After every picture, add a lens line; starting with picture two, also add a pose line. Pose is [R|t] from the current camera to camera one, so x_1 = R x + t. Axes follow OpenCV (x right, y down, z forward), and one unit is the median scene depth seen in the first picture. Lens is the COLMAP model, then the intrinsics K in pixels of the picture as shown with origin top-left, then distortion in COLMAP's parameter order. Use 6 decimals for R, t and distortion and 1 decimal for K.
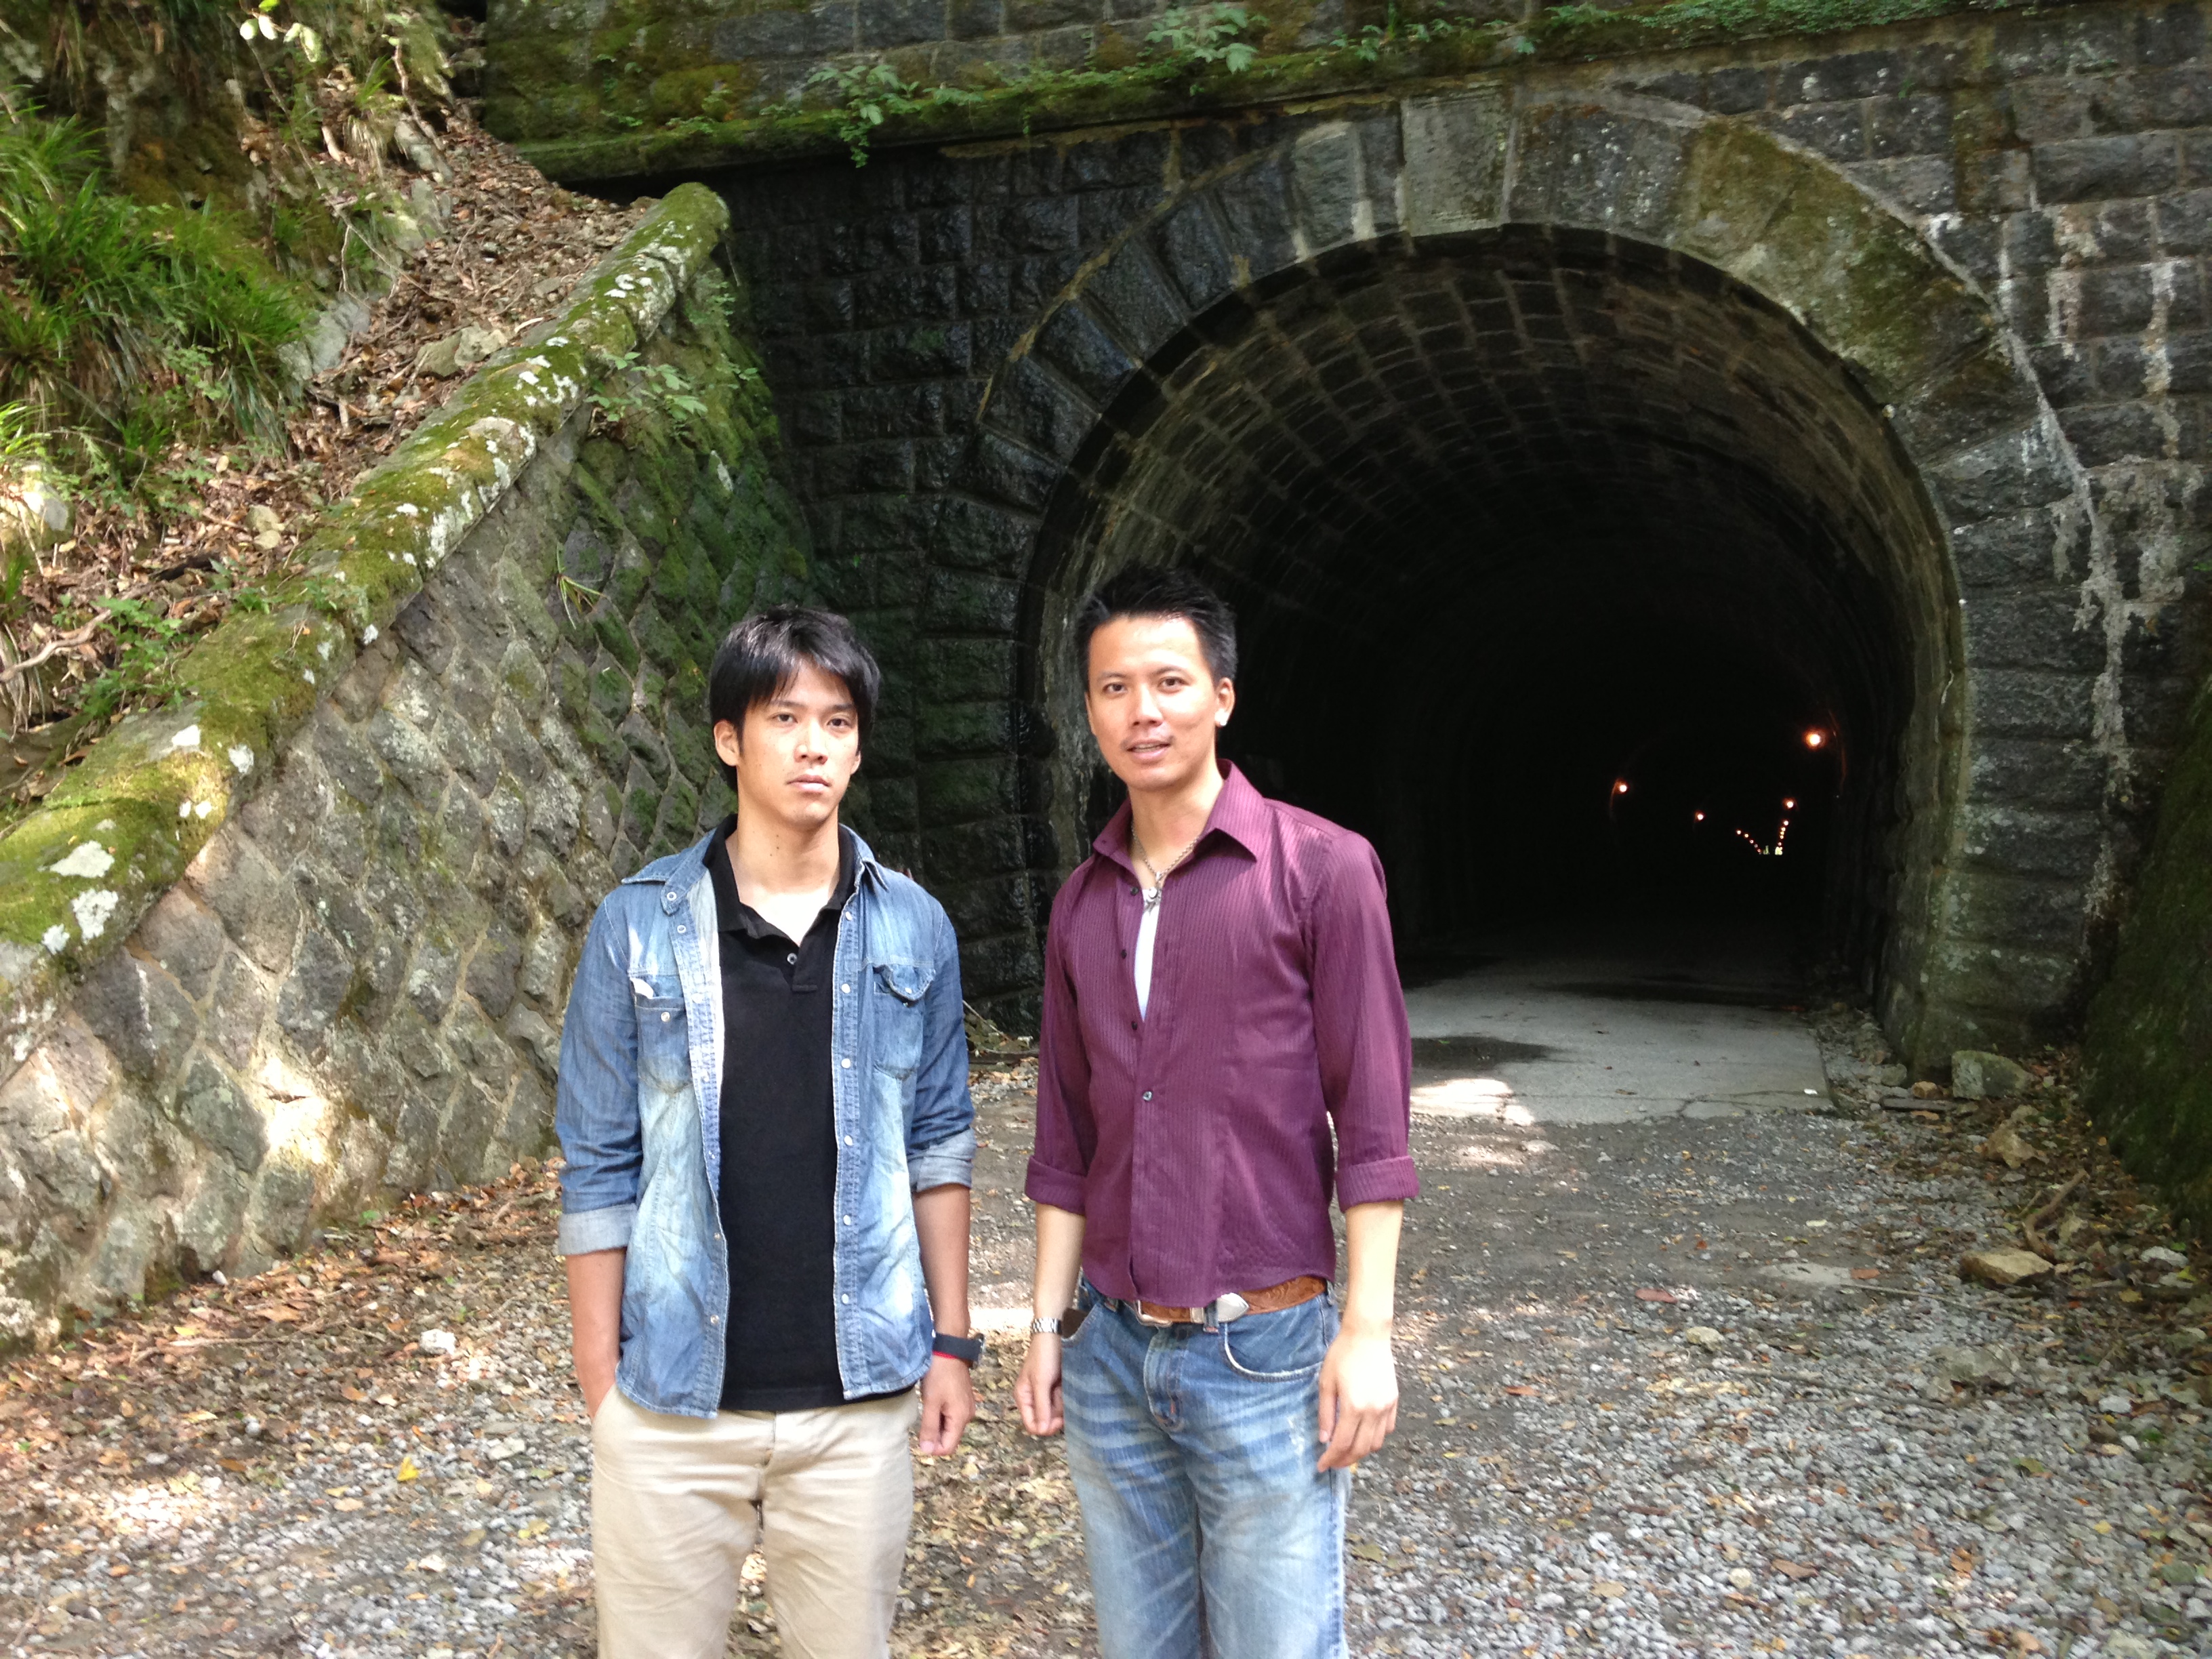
lens RADIAL K [[1957.0, 0, 1061.7], [0, 1957.0, 832.0], [0, 0, 1]] dist [0.093632, -0.145376]
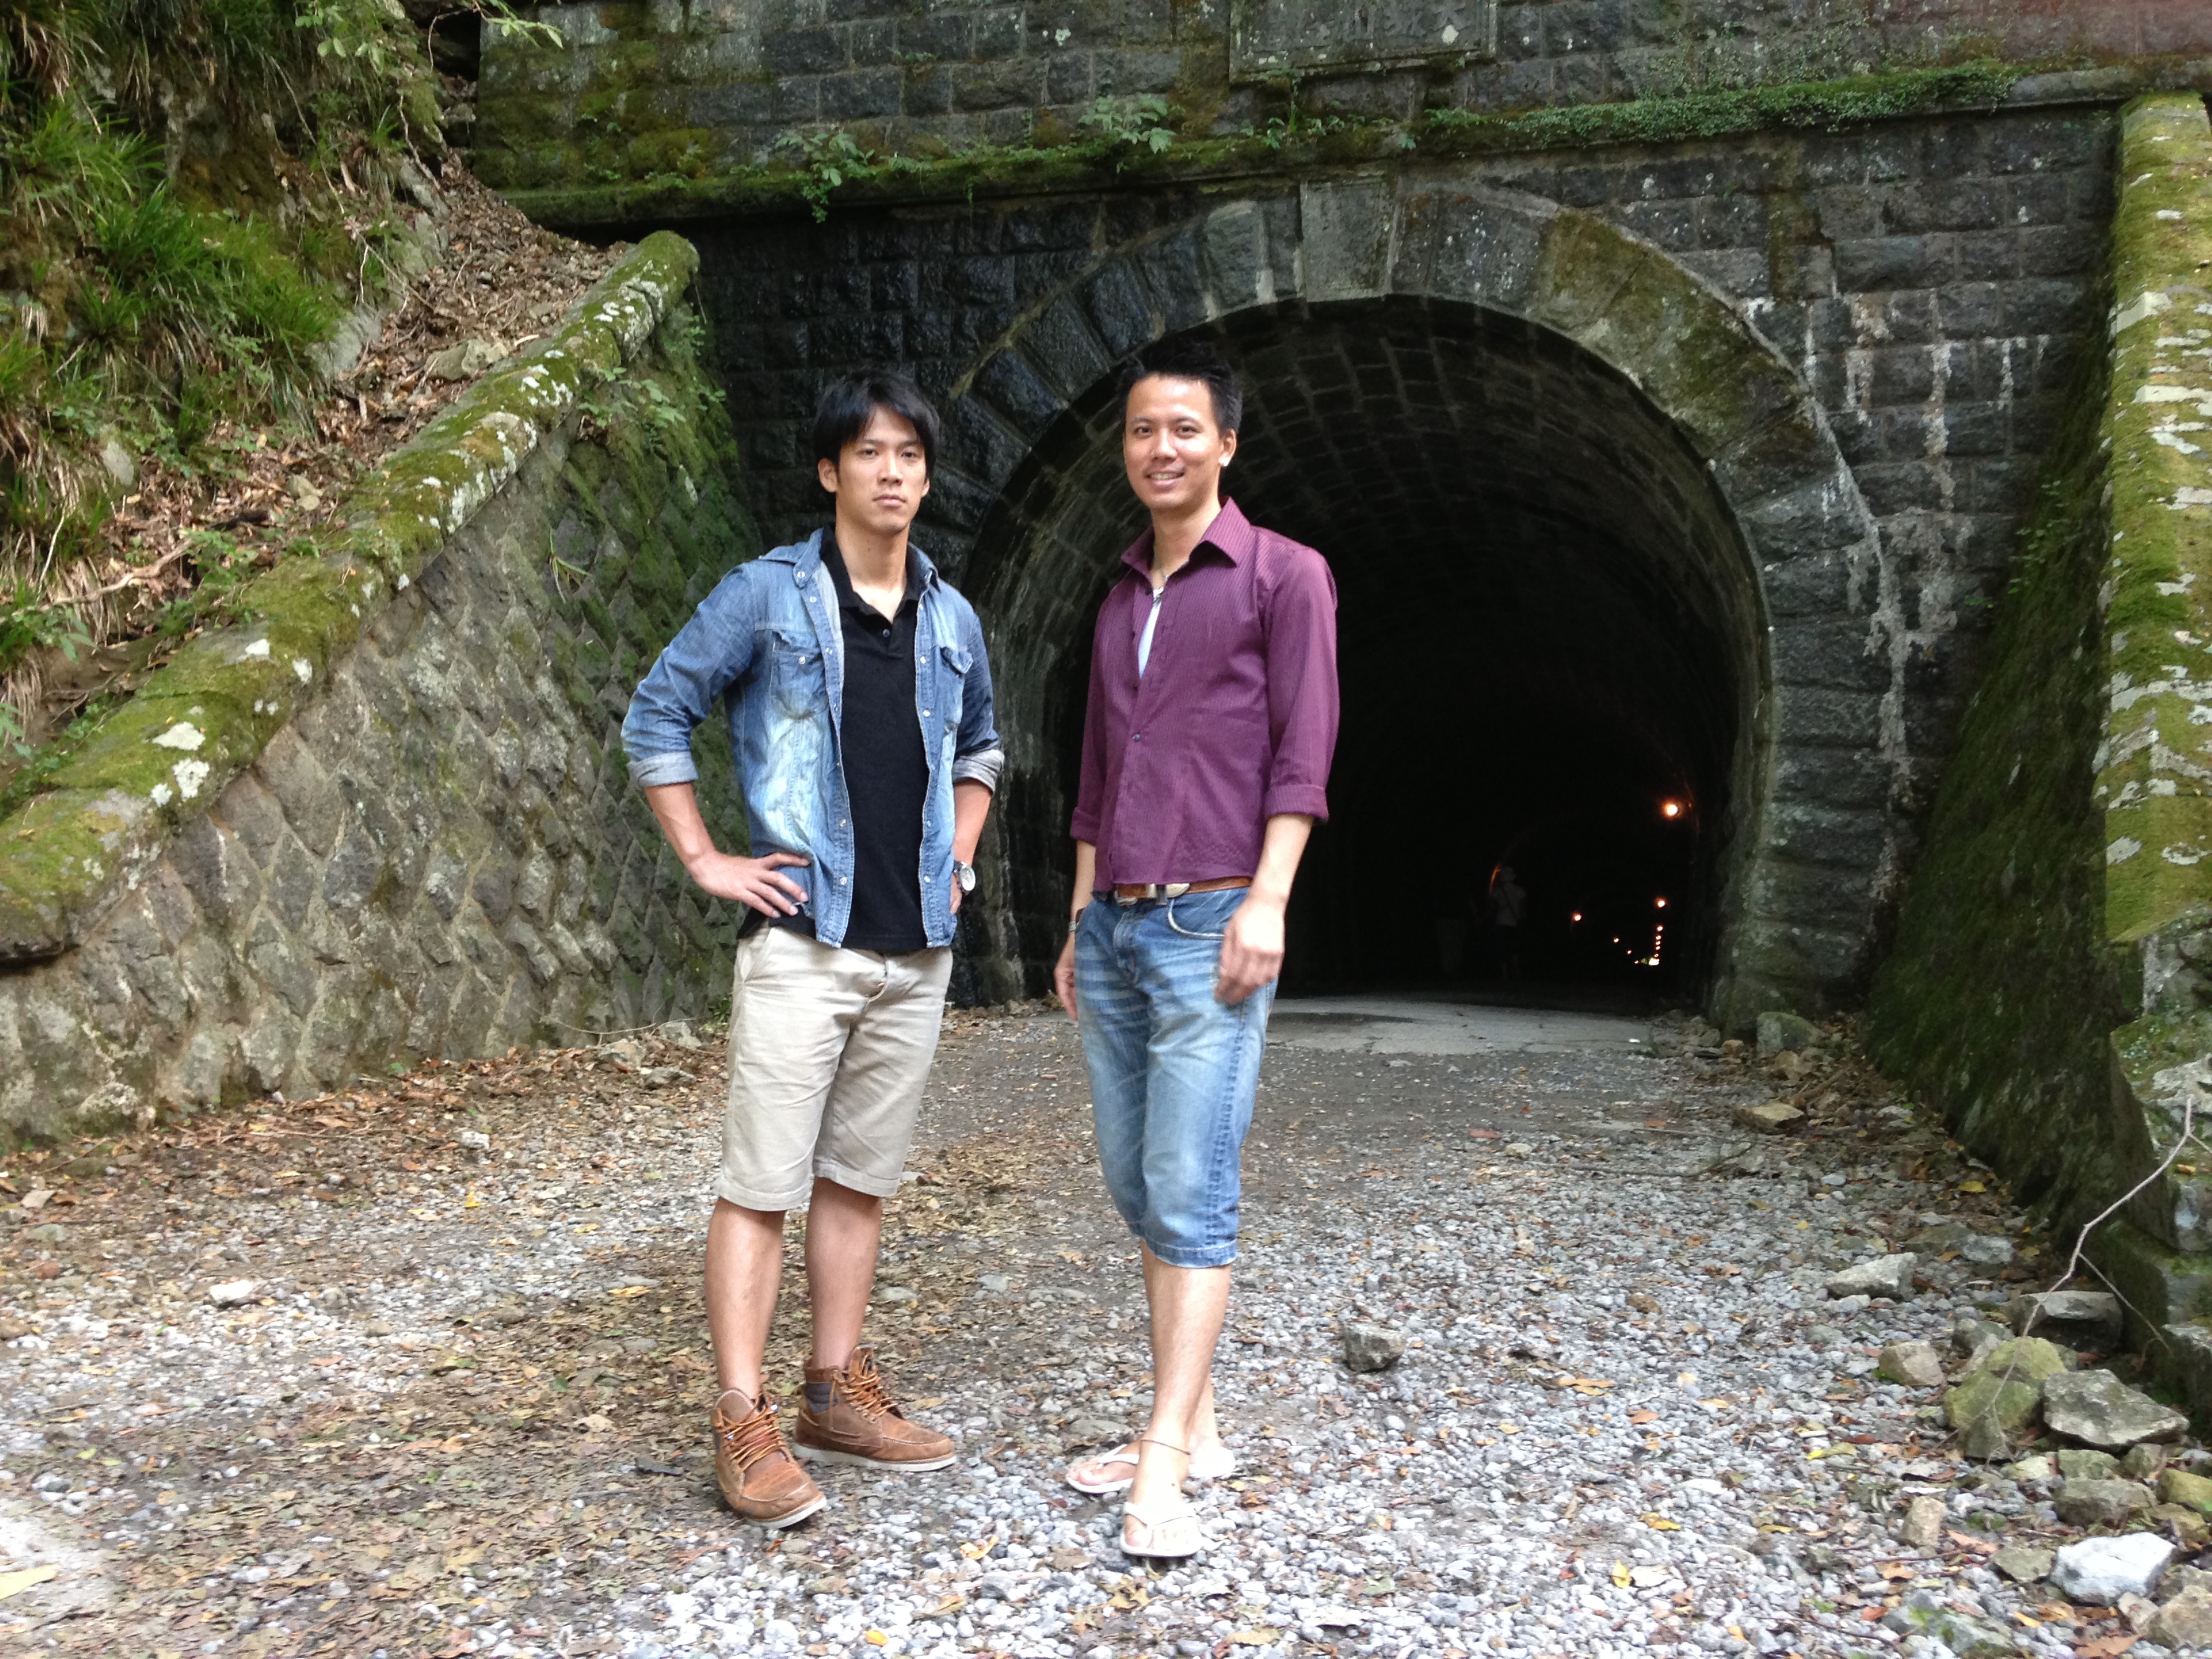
lens RADIAL K [[1957.0, 0, 1061.7], [0, 1957.0, 832.0], [0, 0, 1]] dist [0.093632, -0.145376]
pose [[0.998172, 0.028443, 0.053319, -0.018266], [-0.025787, 0.998424, -0.049846, 0.072015], [-0.054653, 0.048380, 0.997333, -0.126178]]
